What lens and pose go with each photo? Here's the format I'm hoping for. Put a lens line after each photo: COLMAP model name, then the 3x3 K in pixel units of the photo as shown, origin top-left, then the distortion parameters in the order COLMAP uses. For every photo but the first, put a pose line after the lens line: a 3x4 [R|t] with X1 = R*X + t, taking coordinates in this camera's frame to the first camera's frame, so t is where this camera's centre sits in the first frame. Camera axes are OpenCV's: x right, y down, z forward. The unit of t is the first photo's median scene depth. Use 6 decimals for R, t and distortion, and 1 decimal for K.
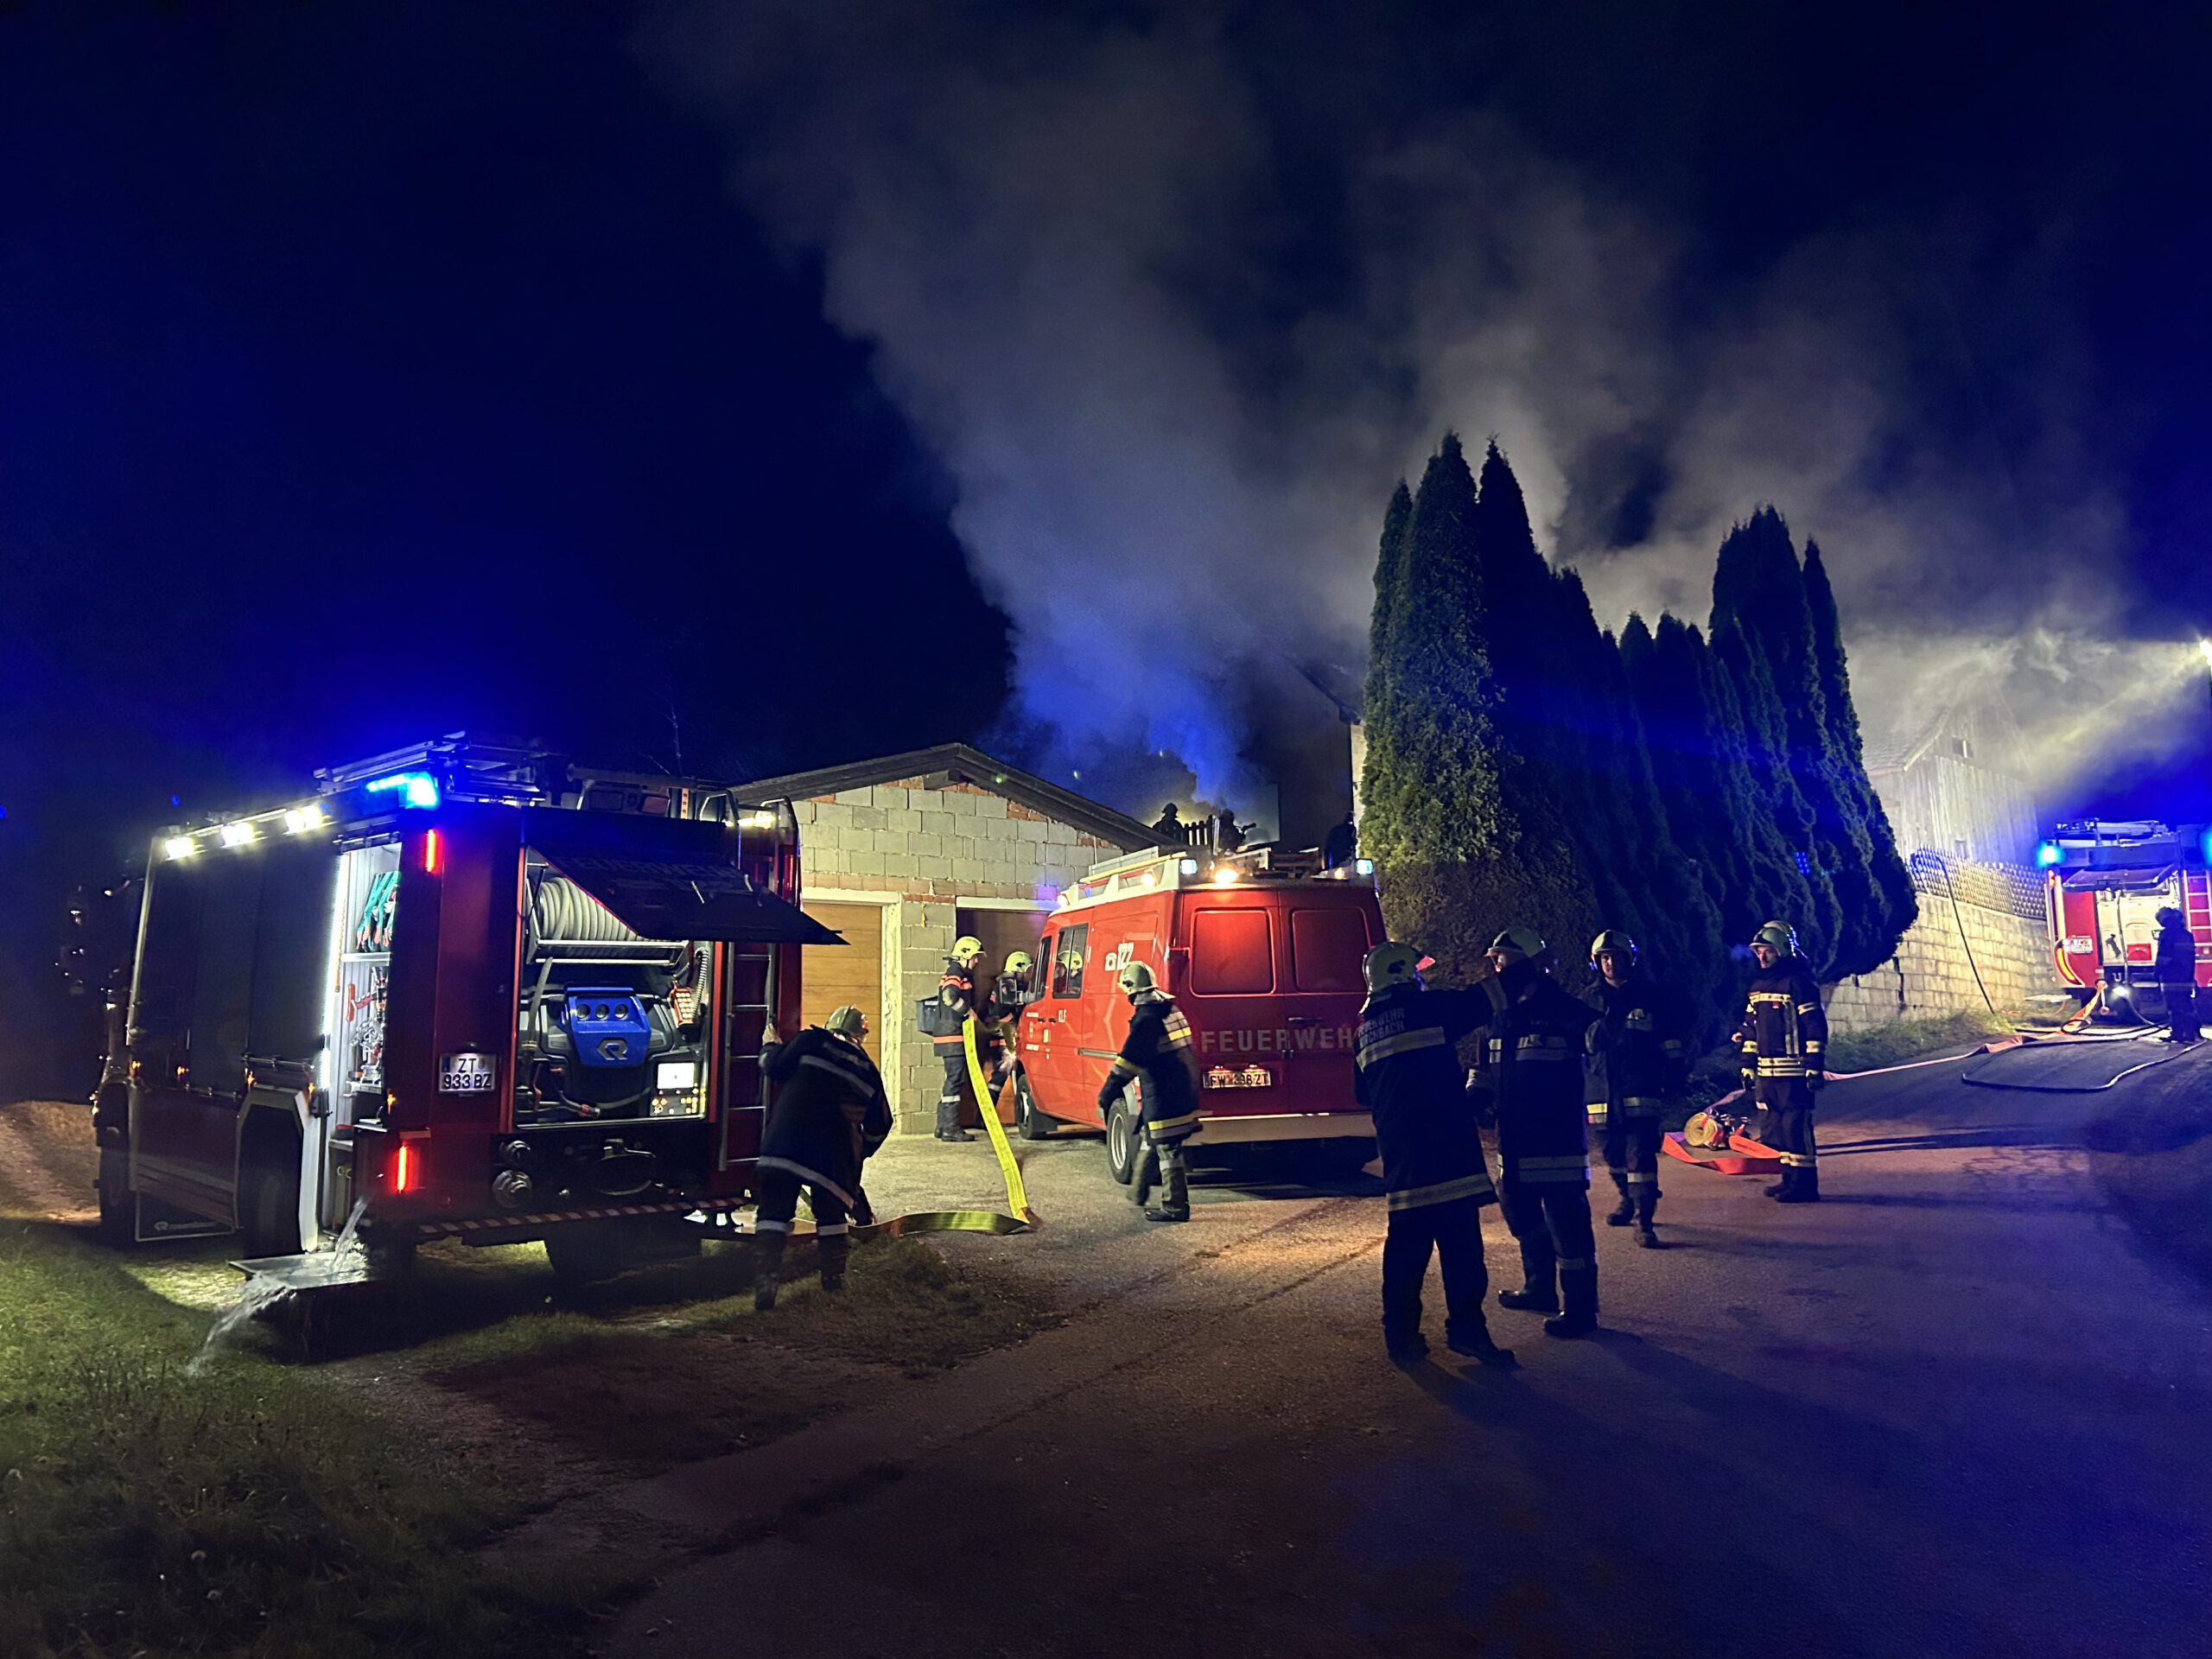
lens RADIAL K [[1650.2, 0, 1106.0], [0, 1650.2, 829.5], [0, 0, 1]] dist [0.114175, -0.173033]
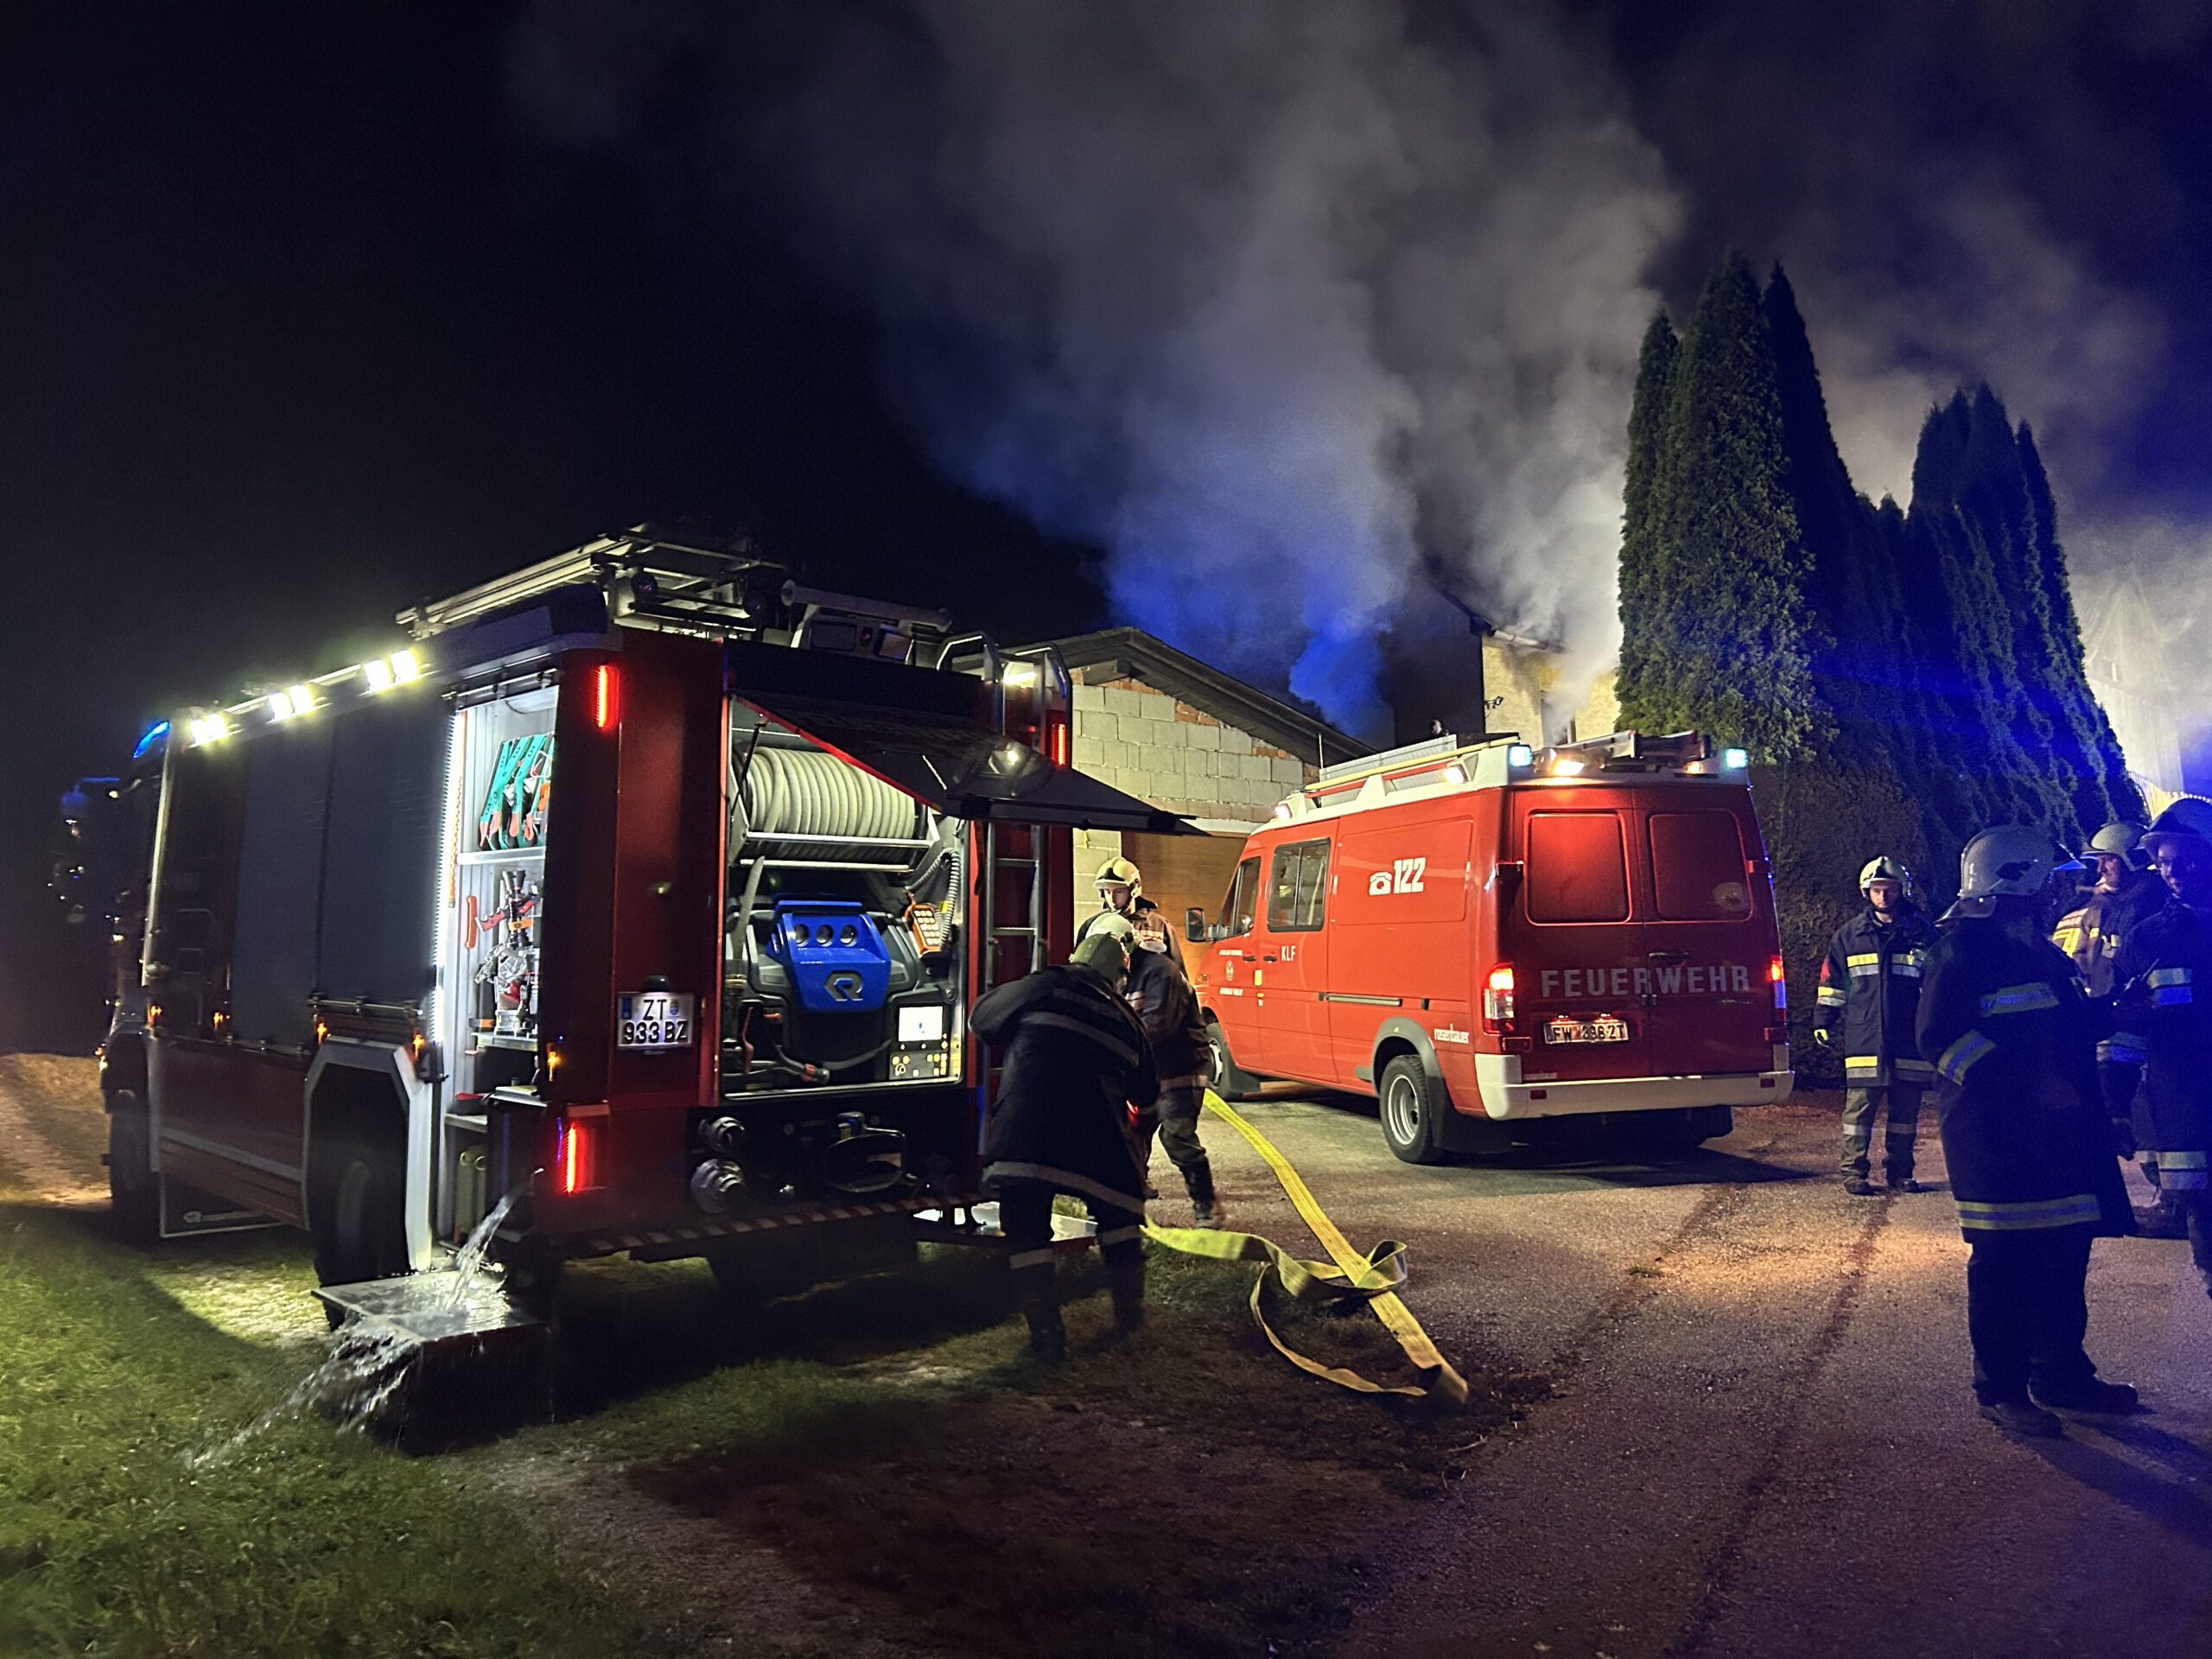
lens RADIAL K [[1650.2, 0, 1106.0], [0, 1650.2, 829.5], [0, 0, 1]] dist [0.114175, -0.173033]
pose [[0.999978, 0.000520, 0.006537, -0.164546], [-0.000715, 0.999553, 0.029879, 0.037768], [-0.006518, -0.029883, 0.999532, 0.256483]]
